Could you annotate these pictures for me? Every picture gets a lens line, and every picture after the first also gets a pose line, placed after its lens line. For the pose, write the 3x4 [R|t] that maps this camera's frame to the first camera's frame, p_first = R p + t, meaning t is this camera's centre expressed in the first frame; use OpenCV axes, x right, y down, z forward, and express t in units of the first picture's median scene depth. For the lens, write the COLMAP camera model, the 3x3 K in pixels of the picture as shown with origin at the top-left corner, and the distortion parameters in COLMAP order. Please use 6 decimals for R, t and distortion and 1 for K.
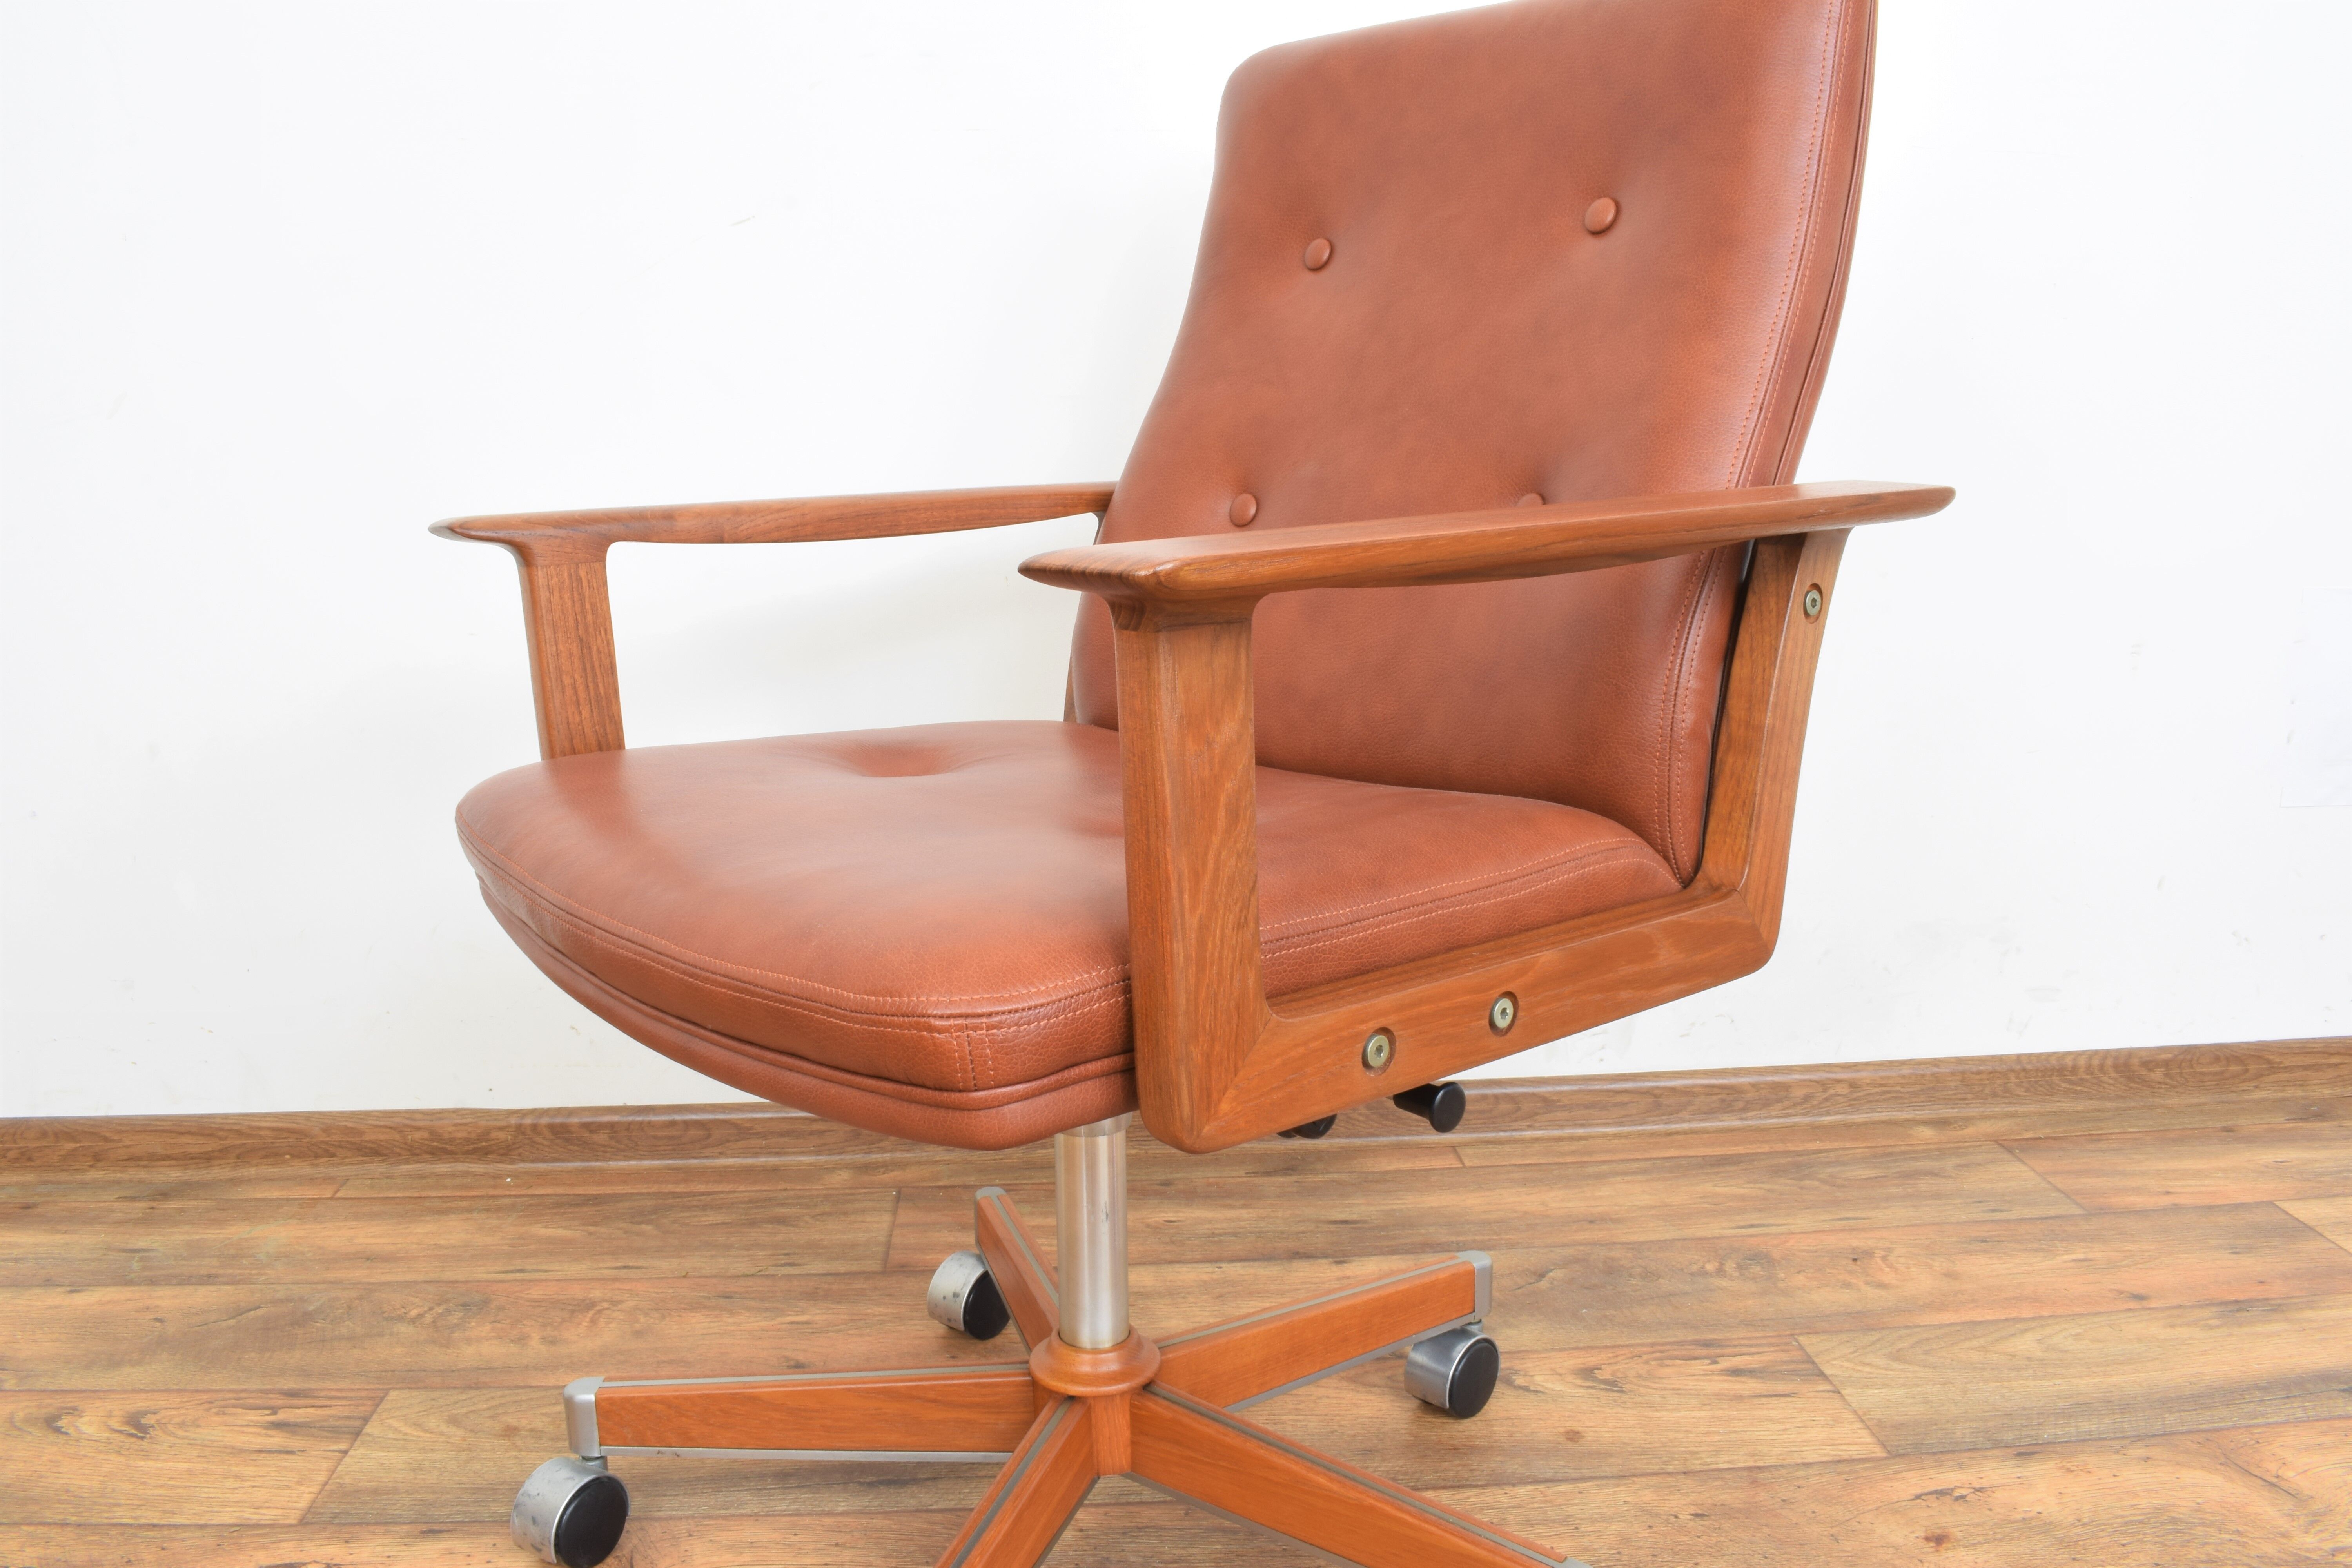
lens RADIAL K [[1819.5, 0, 1173.1], [0, 1819.5, 785.2], [0, 0, 1]] dist [-0.103891, 0.019585]
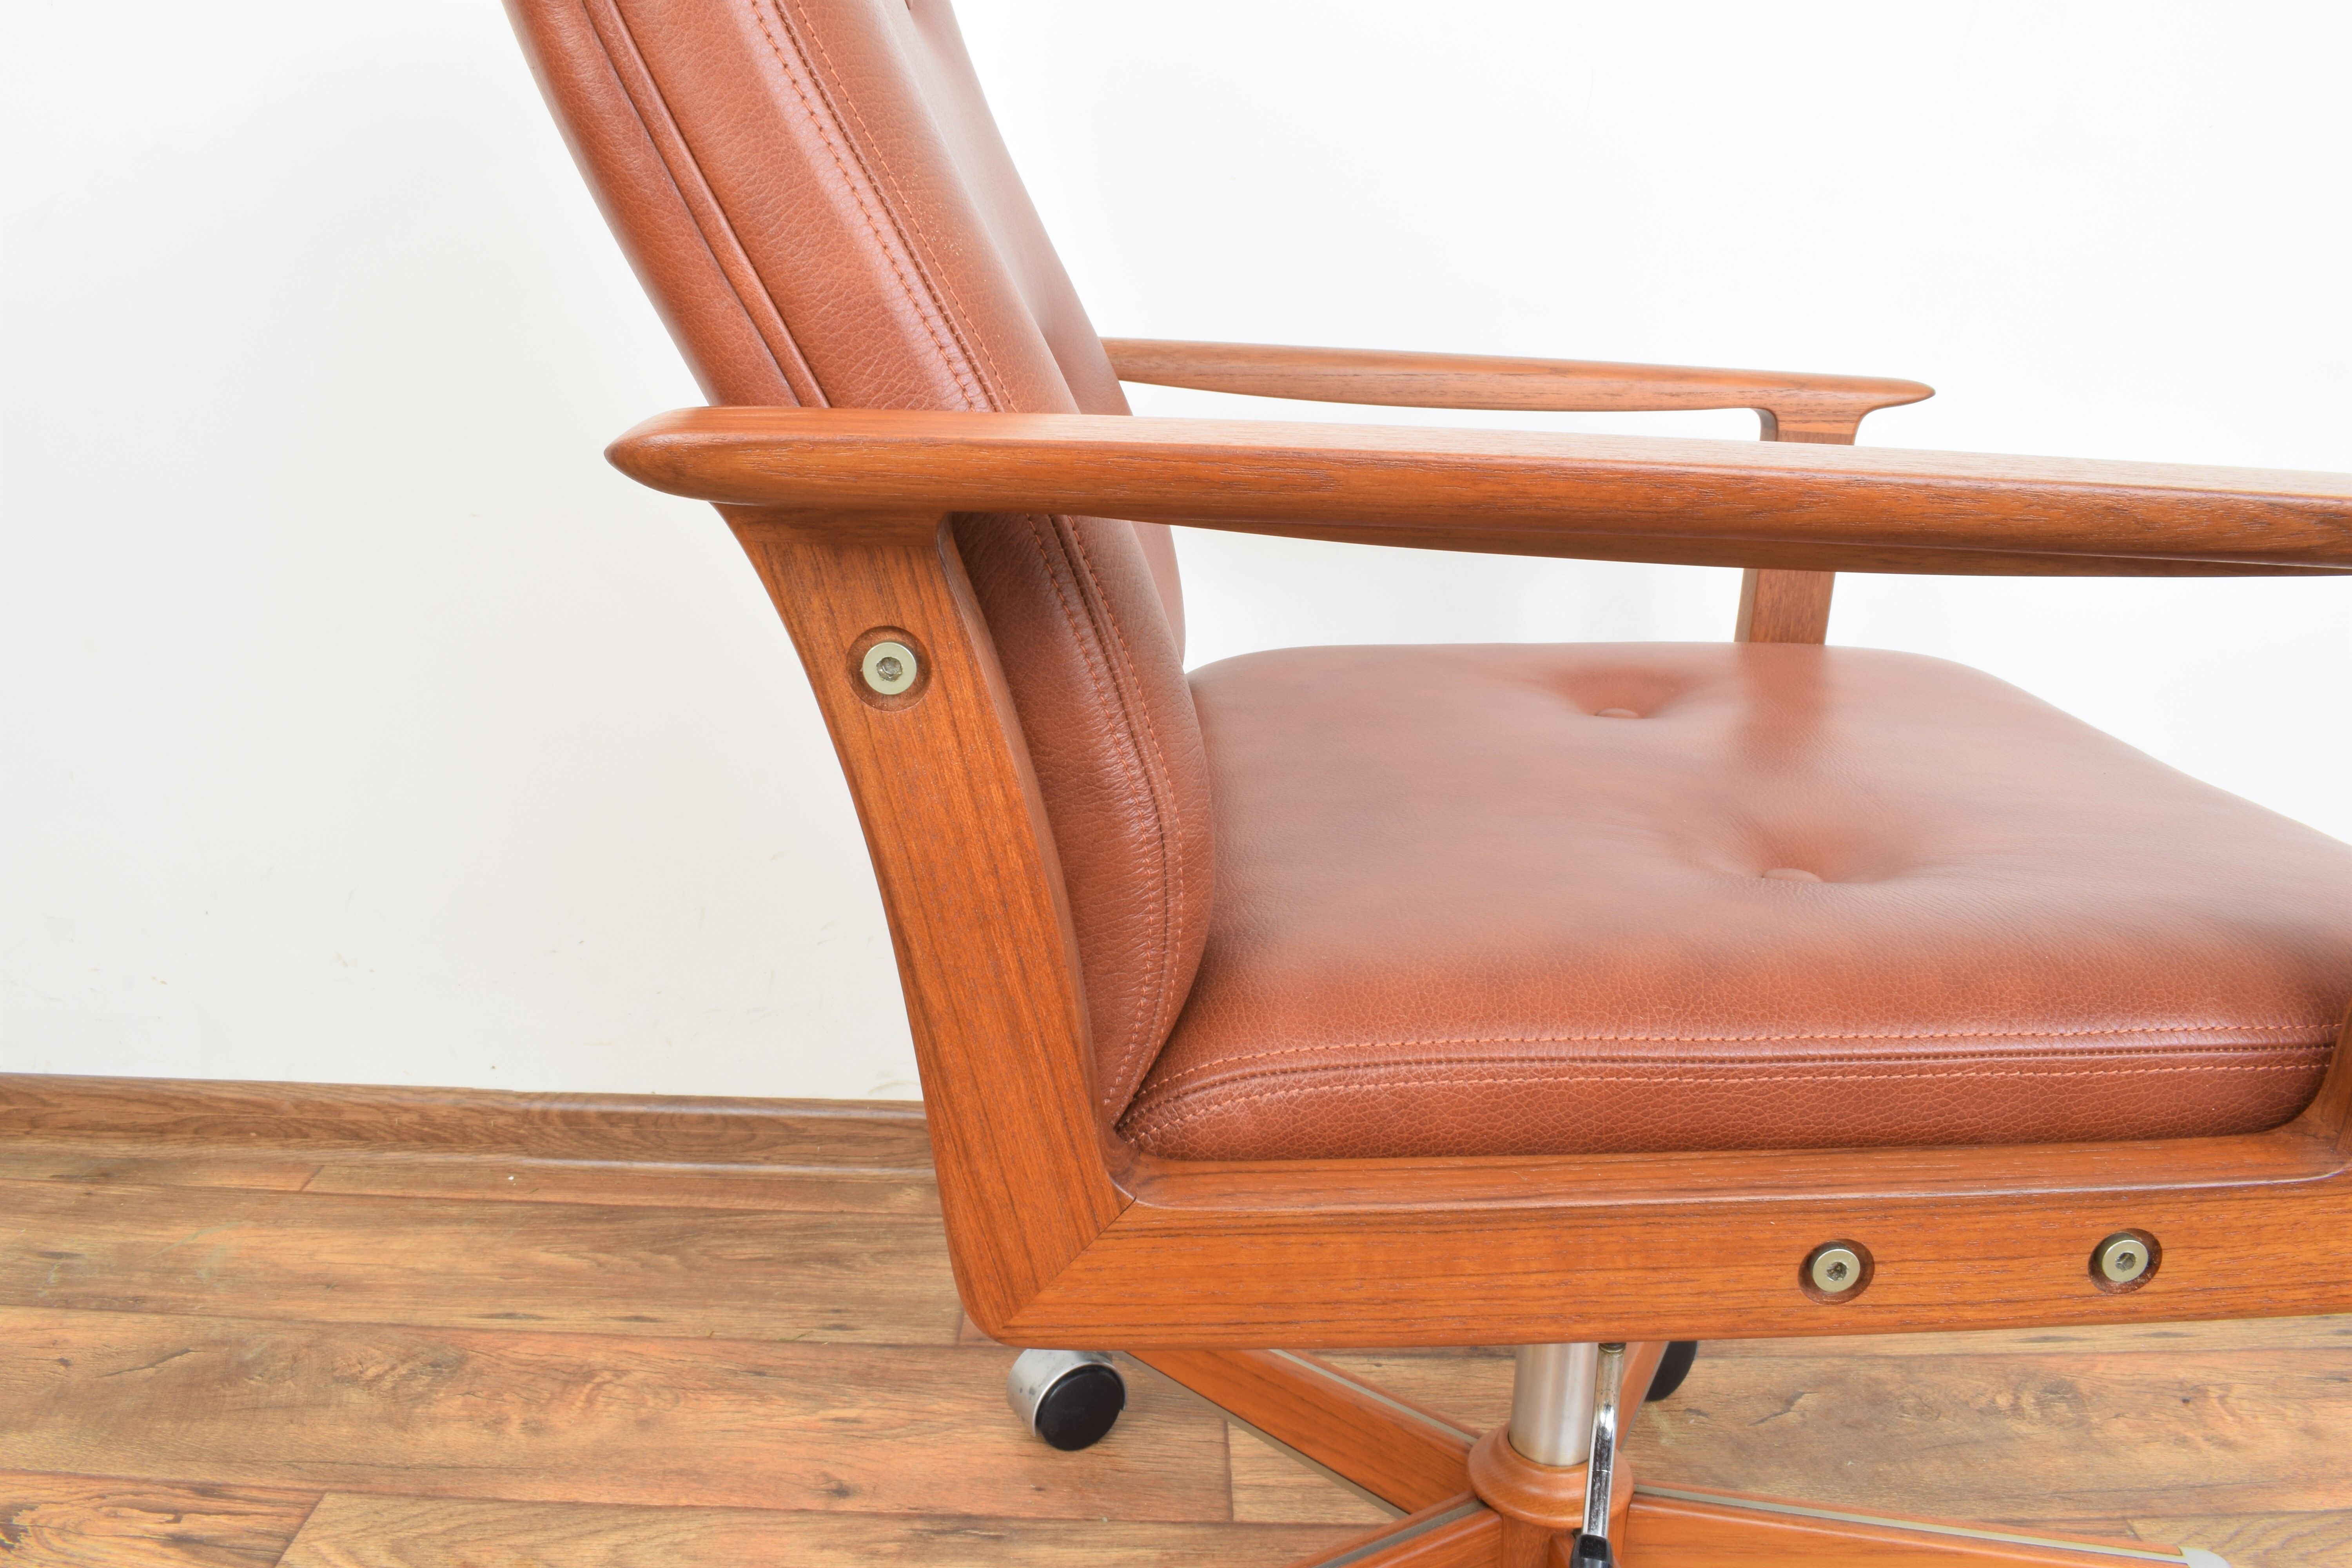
lens RADIAL K [[1816.9, 0, 1173.1], [0, 1816.9, 787.1], [0, 0, 1]] dist [-0.104675, 0.019610]
pose [[0.997501, 0.048233, -0.051636, -0.033989], [-0.044138, 0.995998, 0.077712, -0.040491], [0.055178, -0.075238, 0.995638, 0.221751]]
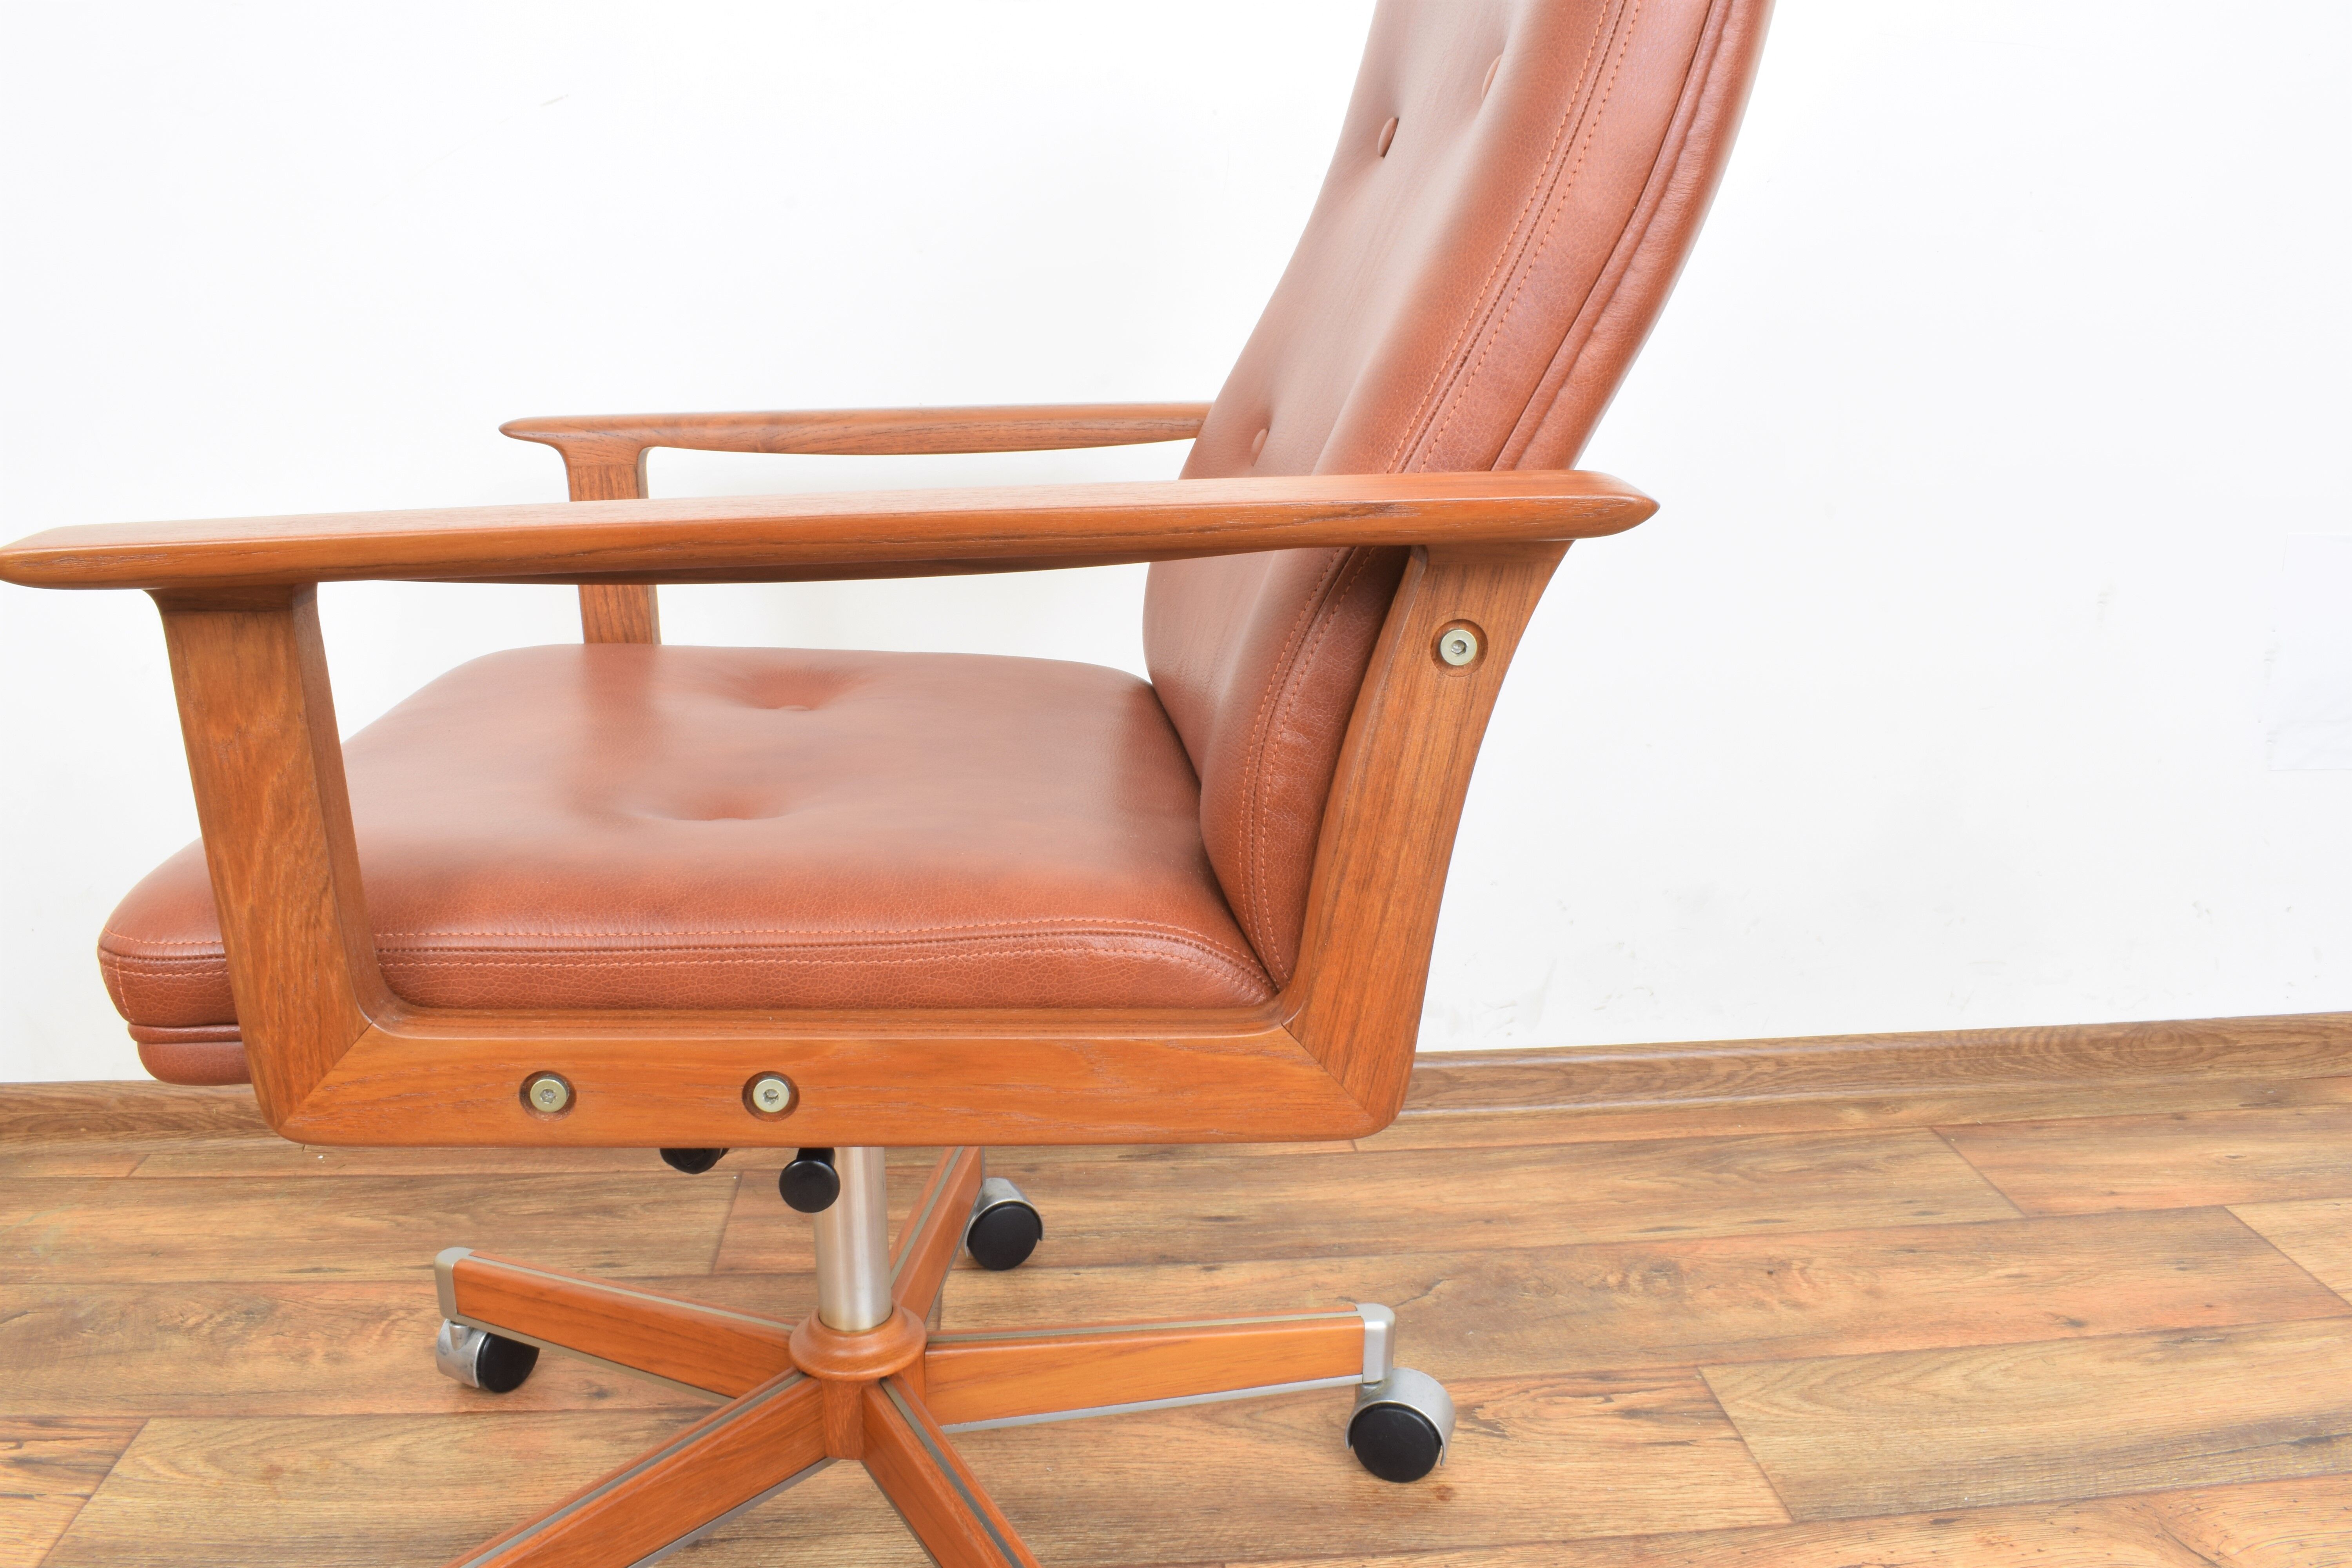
lens RADIAL K [[1819.5, 0, 1173.1], [0, 1819.5, 785.2], [0, 0, 1]] dist [-0.103891, 0.019585]
pose [[0.999720, 0.010670, 0.021108, 0.050096], [-0.012114, 0.997507, 0.069523, -0.042331], [-0.020314, -0.069759, 0.997357, 0.099450]]
